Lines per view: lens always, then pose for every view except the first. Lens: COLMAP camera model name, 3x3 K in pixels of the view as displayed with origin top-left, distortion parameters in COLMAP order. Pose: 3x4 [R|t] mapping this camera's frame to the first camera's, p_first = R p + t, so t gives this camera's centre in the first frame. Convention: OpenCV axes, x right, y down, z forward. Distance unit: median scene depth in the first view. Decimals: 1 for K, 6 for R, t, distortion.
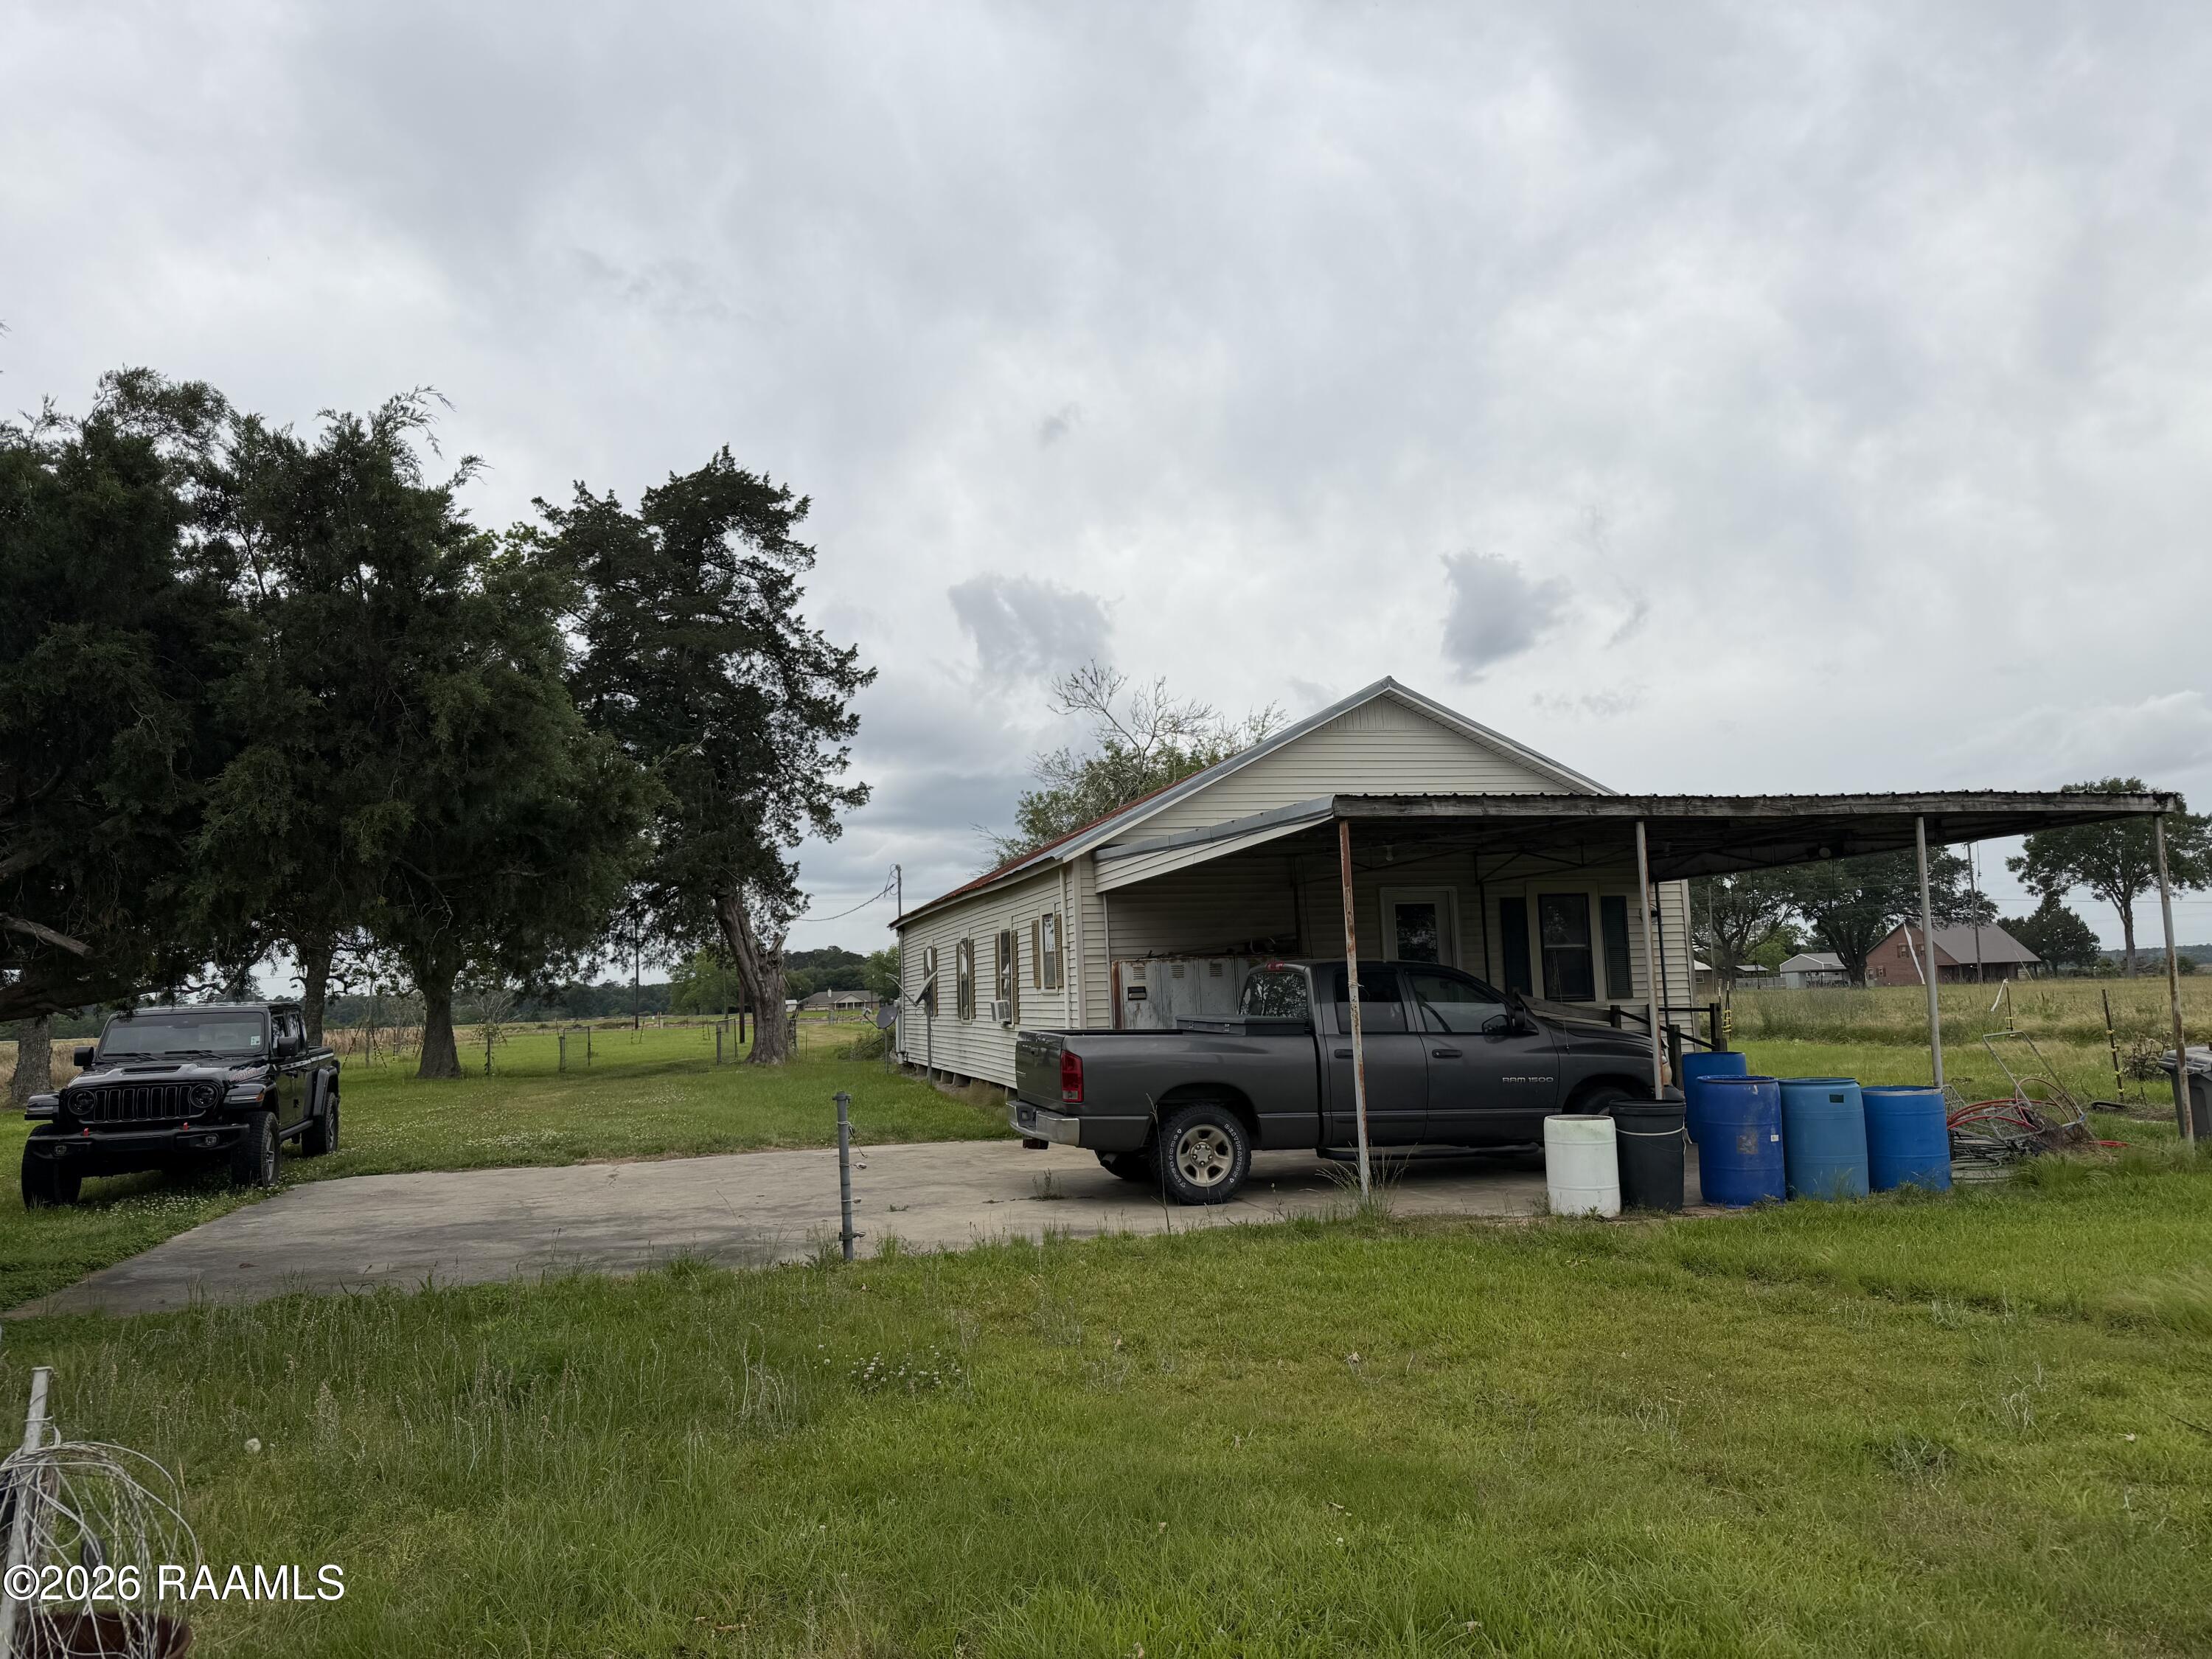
lens RADIAL K [[1570.7, 0, 1107.6], [0, 1570.7, 836.9], [0, 0, 1]] dist [0.057040, -0.040534]
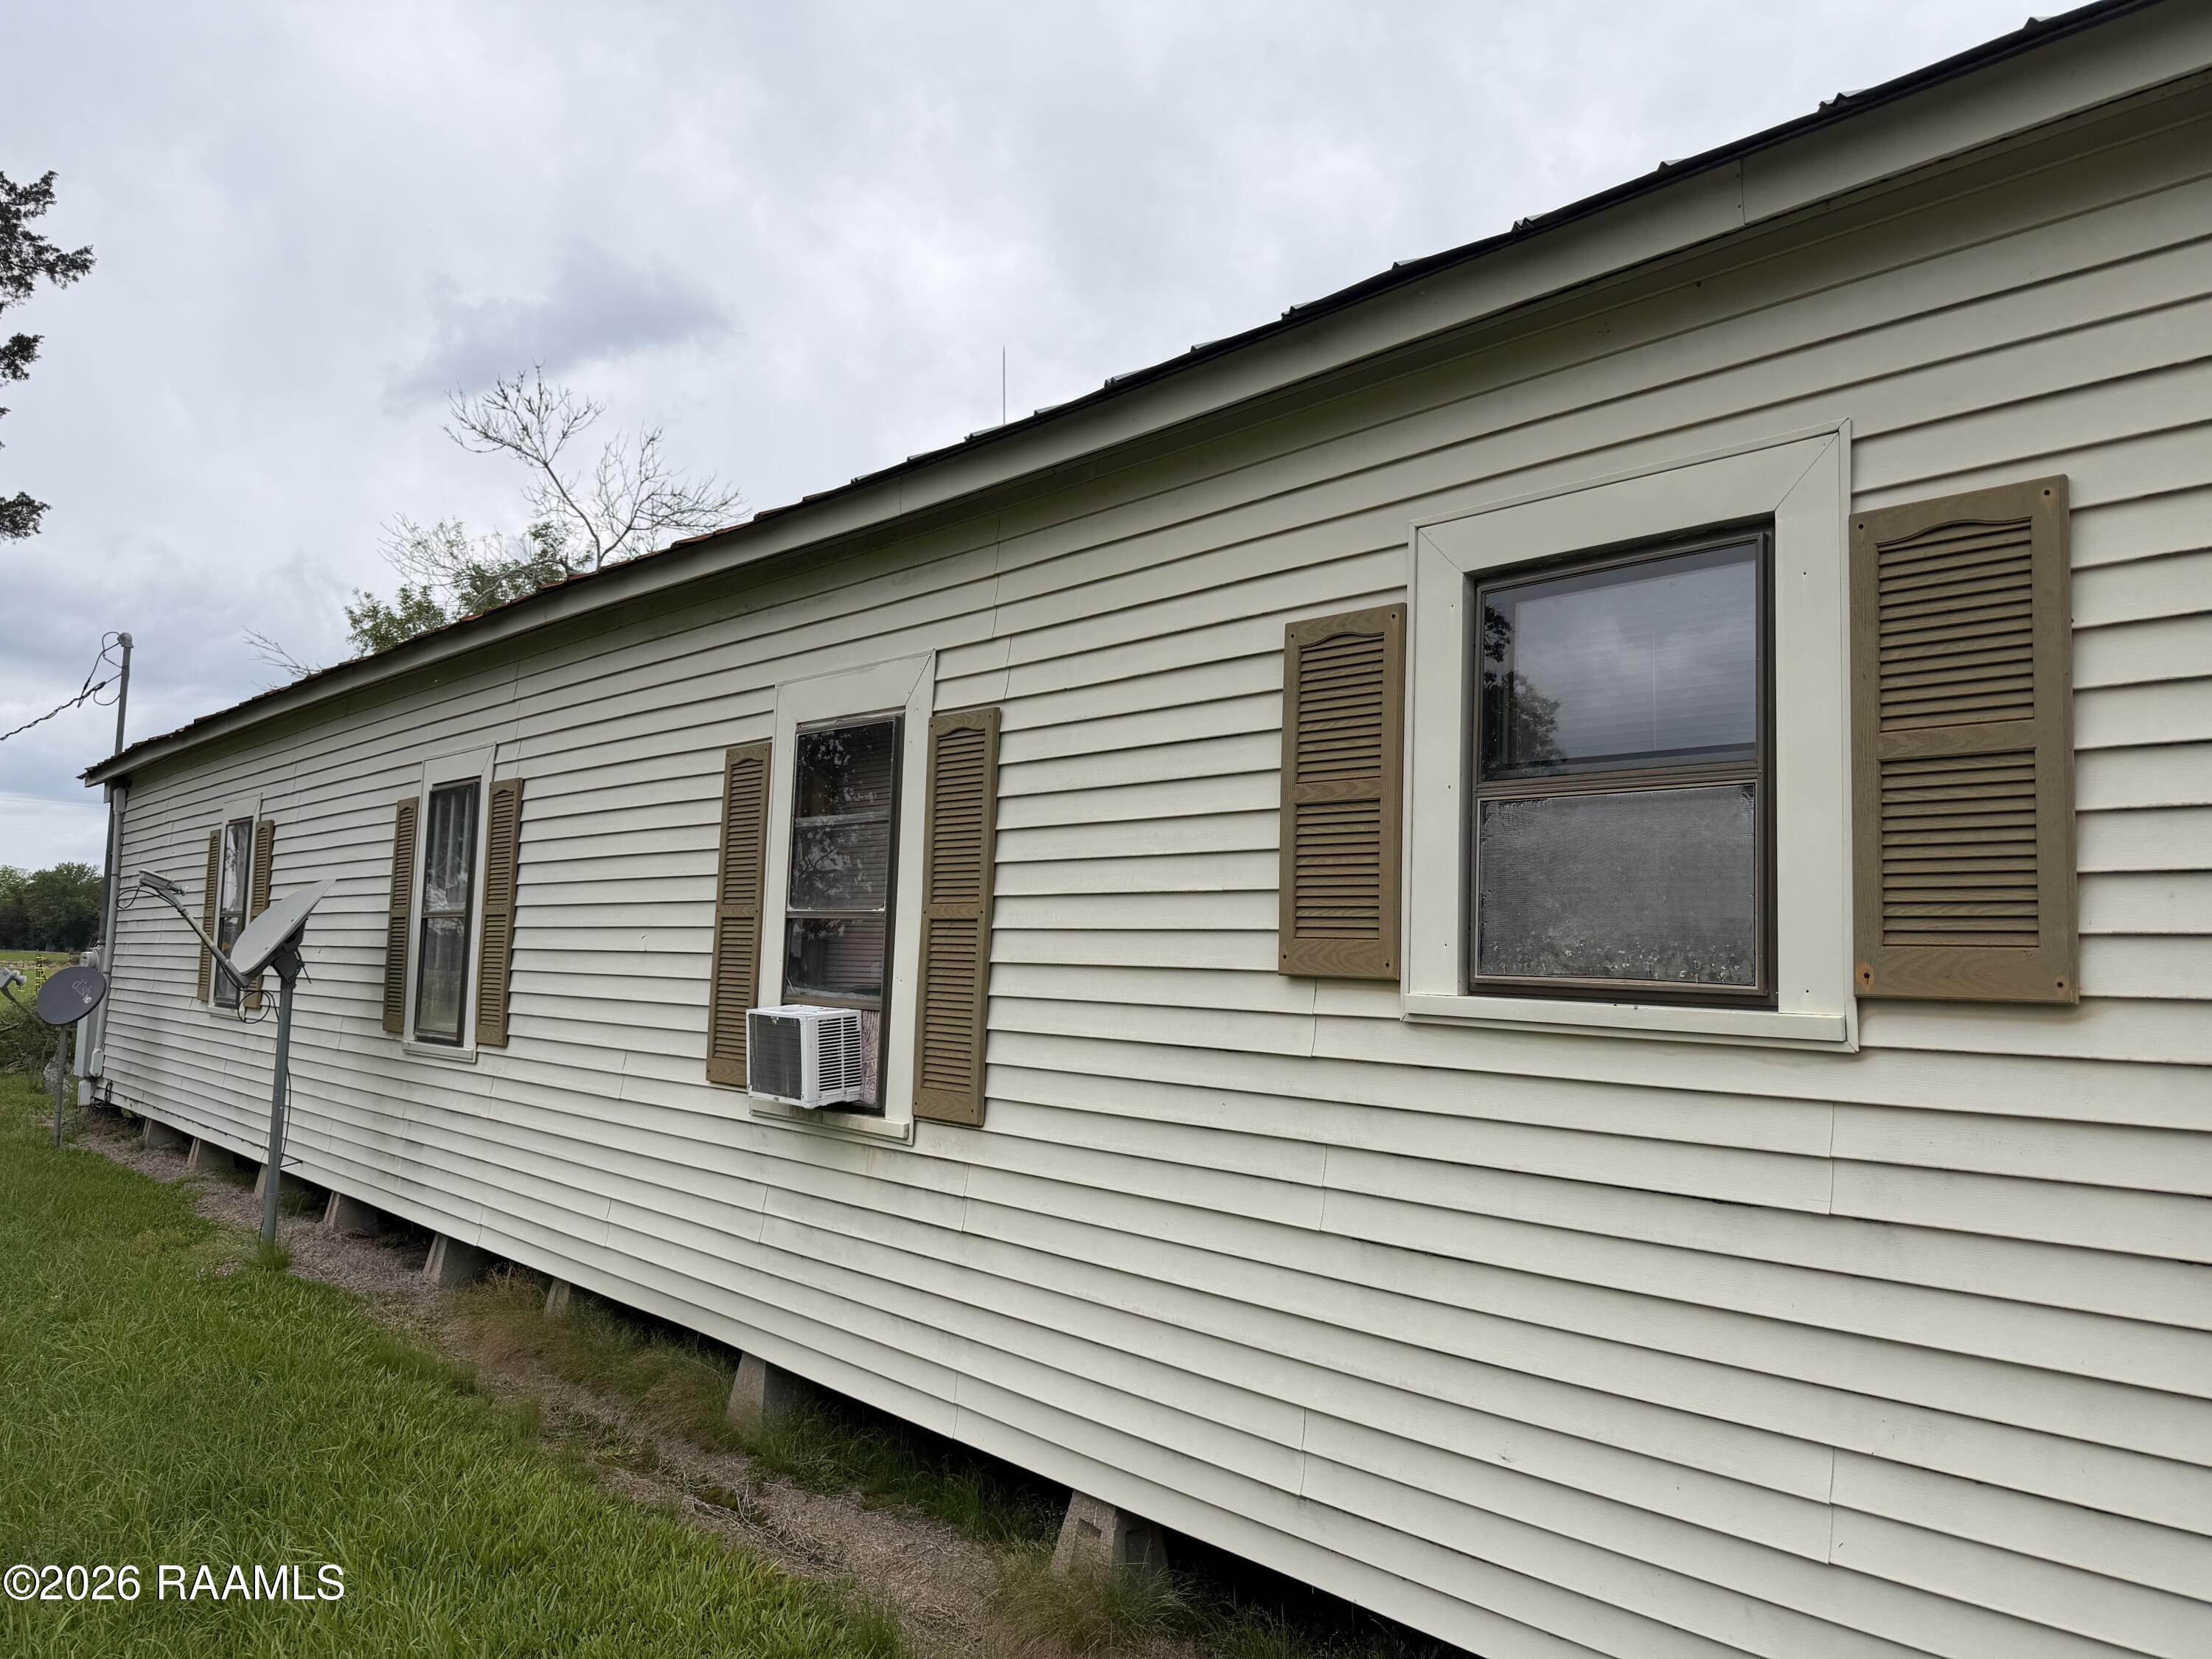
lens RADIAL K [[1570.7, 0, 1100.2], [0, 1570.7, 817.5], [0, 0, 1]] dist [0.057040, -0.040534]
pose [[0.886281, 0.103203, 0.451503, -0.089128], [-0.103763, 0.994322, -0.023595, 0.050034], [-0.451375, -0.025938, 0.891958, 0.489759]]
